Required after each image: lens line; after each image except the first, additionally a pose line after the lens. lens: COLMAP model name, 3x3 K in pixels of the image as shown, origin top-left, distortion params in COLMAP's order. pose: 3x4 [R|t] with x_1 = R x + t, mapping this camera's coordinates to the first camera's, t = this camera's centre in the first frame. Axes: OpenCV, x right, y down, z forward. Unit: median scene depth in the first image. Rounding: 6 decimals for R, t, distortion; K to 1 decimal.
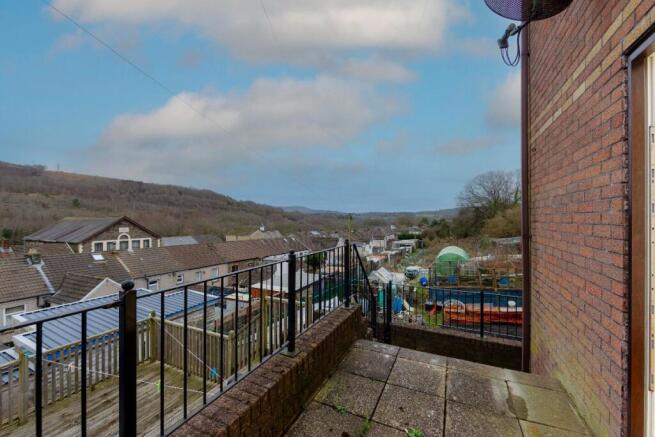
lens RADIAL K [[274.5, 0, 327.5], [0, 274.5, 218.5], [0, 0, 1]] dist [-0.001219, -0.000065]
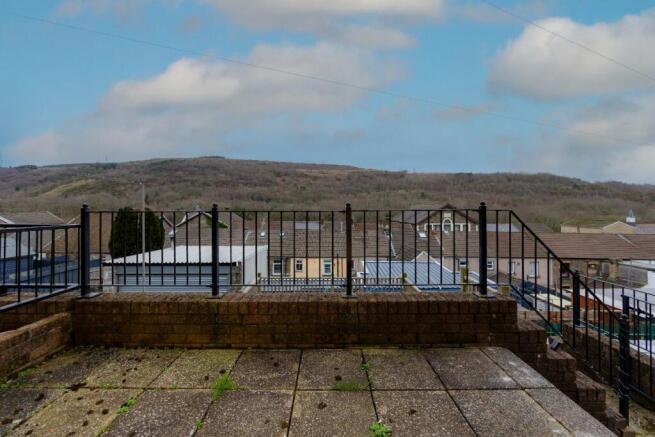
lens RADIAL K [[269.7, 0, 326.3], [0, 269.7, 204.2], [0, 0, 1]] dist [-0.000980, -0.000008]
pose [[0.400445, -0.019898, -0.916105, 0.086885], [0.001112, 0.999774, -0.021229, 0.014782], [0.916320, 0.007483, 0.400377, 0.049506]]
